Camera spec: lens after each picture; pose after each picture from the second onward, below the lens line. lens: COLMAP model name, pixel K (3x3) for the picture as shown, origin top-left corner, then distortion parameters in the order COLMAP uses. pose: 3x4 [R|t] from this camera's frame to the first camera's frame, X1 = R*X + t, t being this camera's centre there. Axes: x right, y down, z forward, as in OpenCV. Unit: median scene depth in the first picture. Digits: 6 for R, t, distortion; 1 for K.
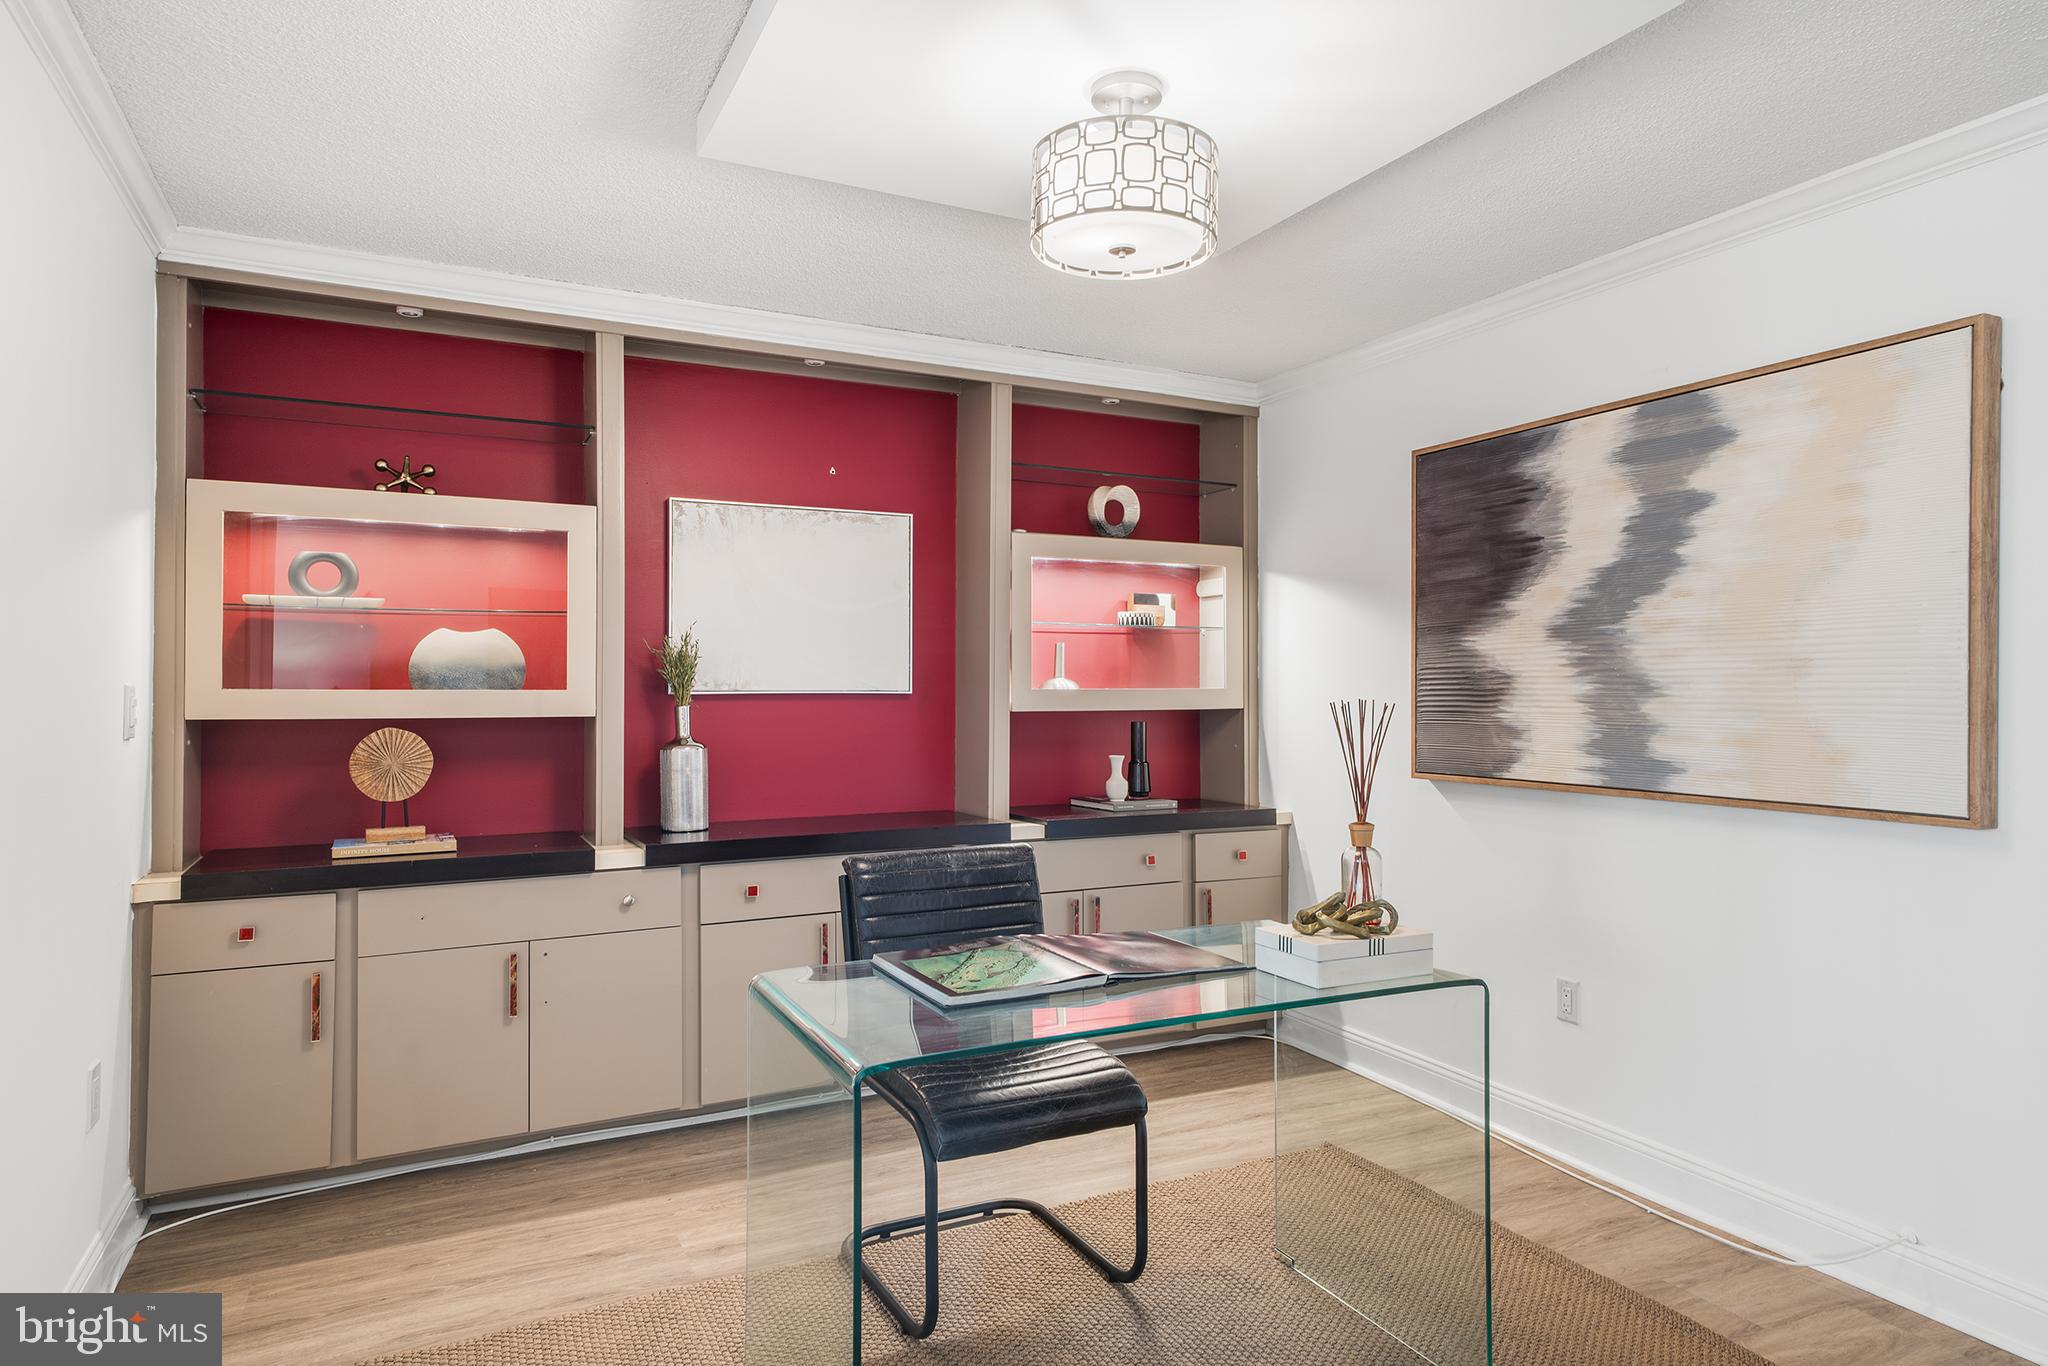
lens RADIAL K [[1239.9, 0, 1037.0], [0, 1239.9, 674.8], [0, 0, 1]] dist [0.028250, 0.001475]
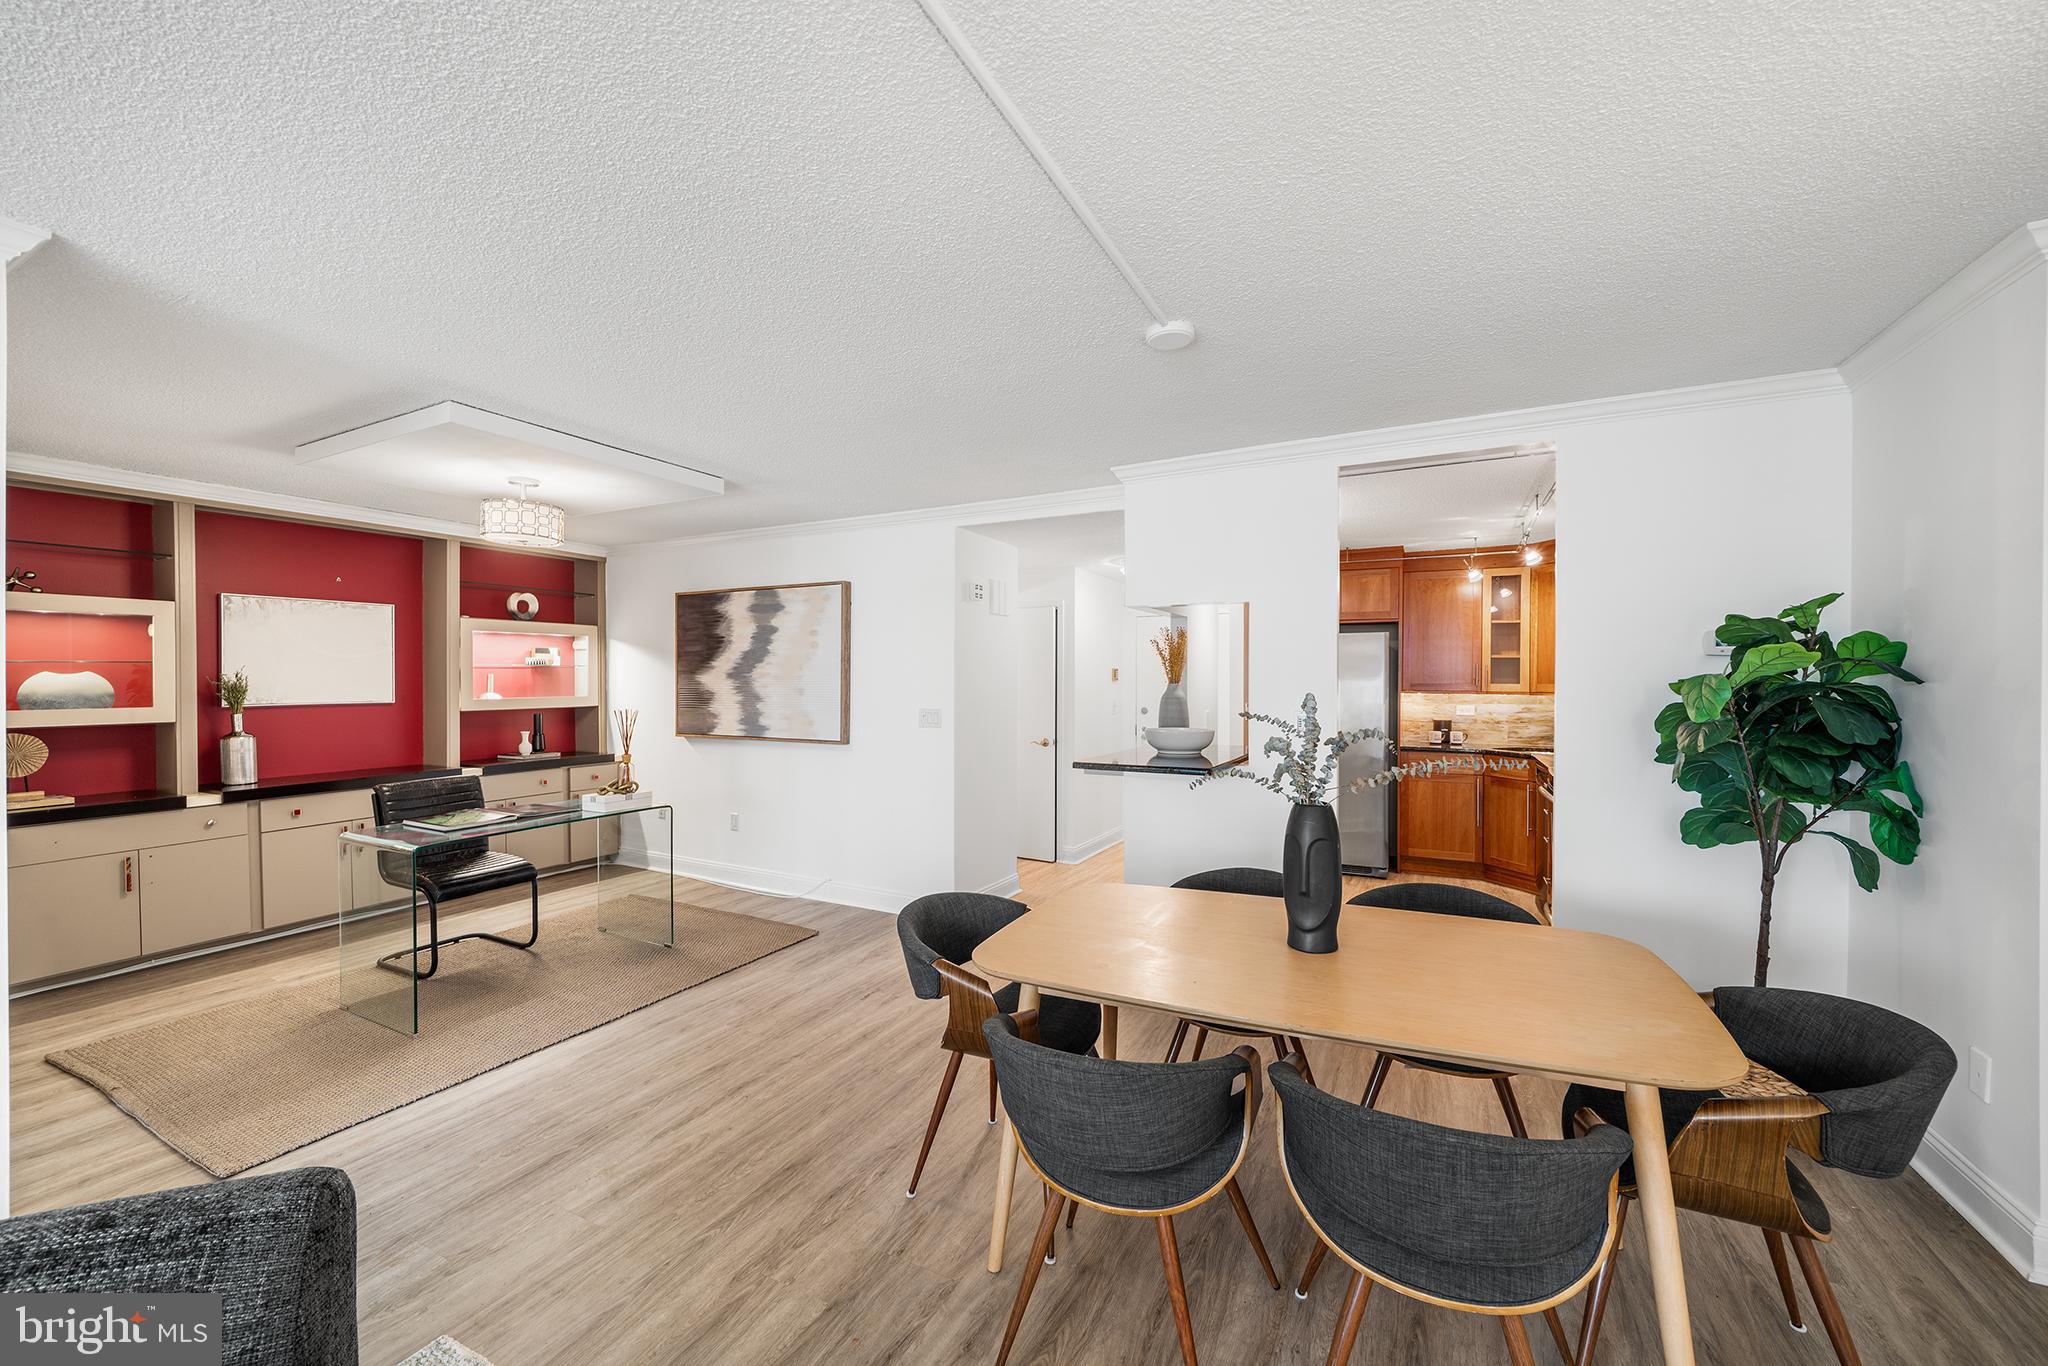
lens RADIAL K [[781.3, 0, 1019.7], [0, 781.3, 682.7], [0, 0, 1]] dist [-0.012842, 0.001322]
pose [[0.811835, -0.005737, 0.583859, -0.024484], [-0.004750, 0.999854, 0.016429, -0.047846], [-0.583868, -0.016111, 0.811689, -0.602918]]
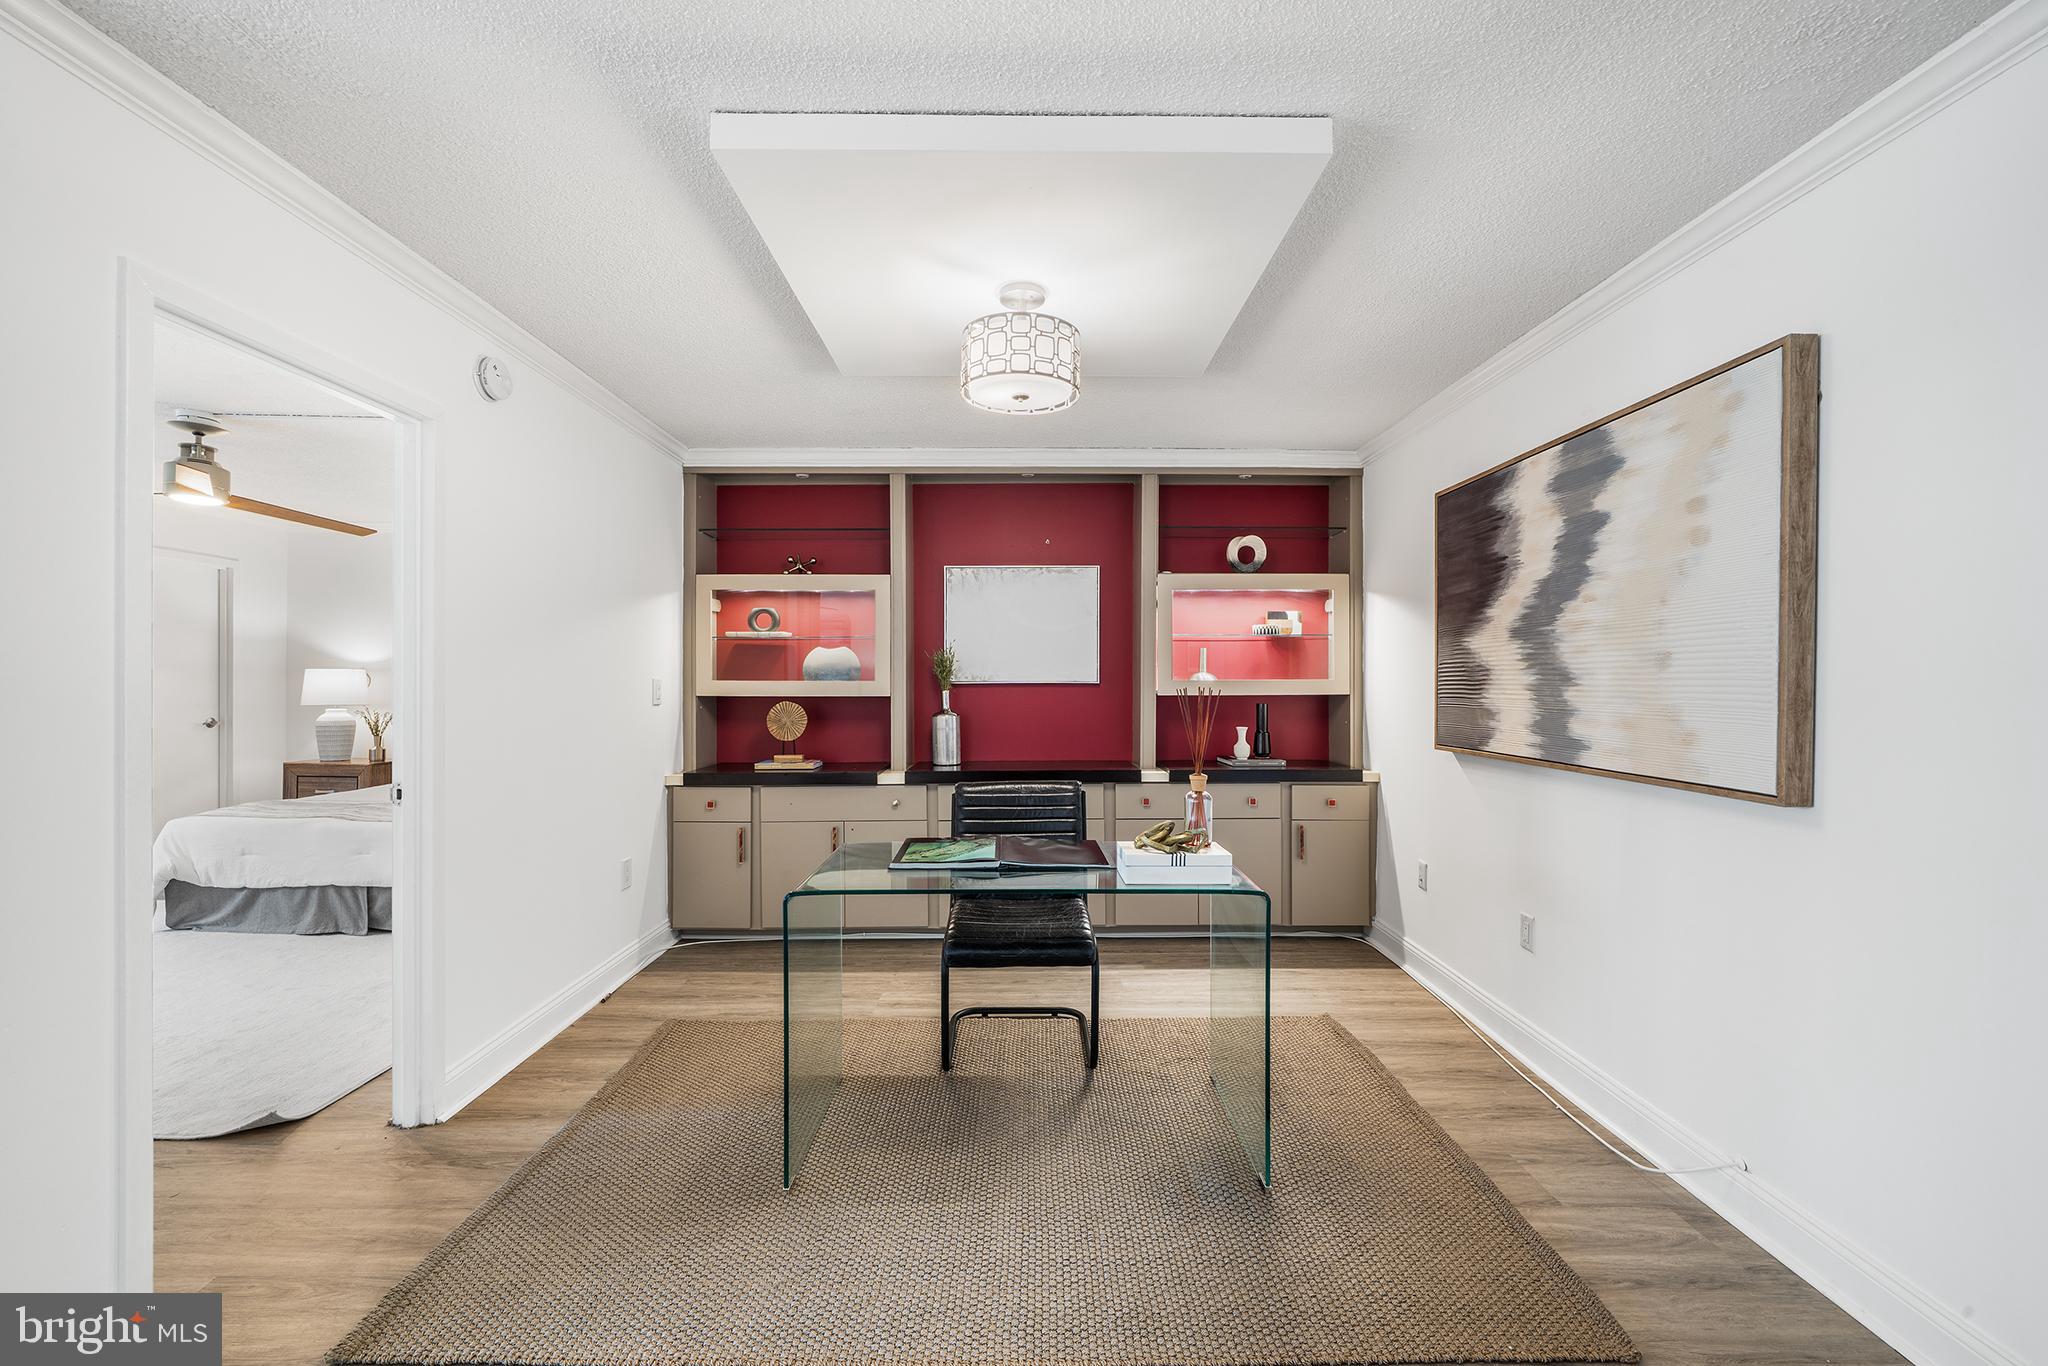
lens RADIAL K [[841.6, 0, 1012.3], [0, 841.6, 681.4], [0, 0, 1]] dist [-0.013703, 0.003322]
pose [[0.891912, -0.000529, -0.452209, 0.341561], [0.006150, 0.999921, 0.010960, 0.001094], [0.452168, -0.012557, 0.891844, 0.036951]]
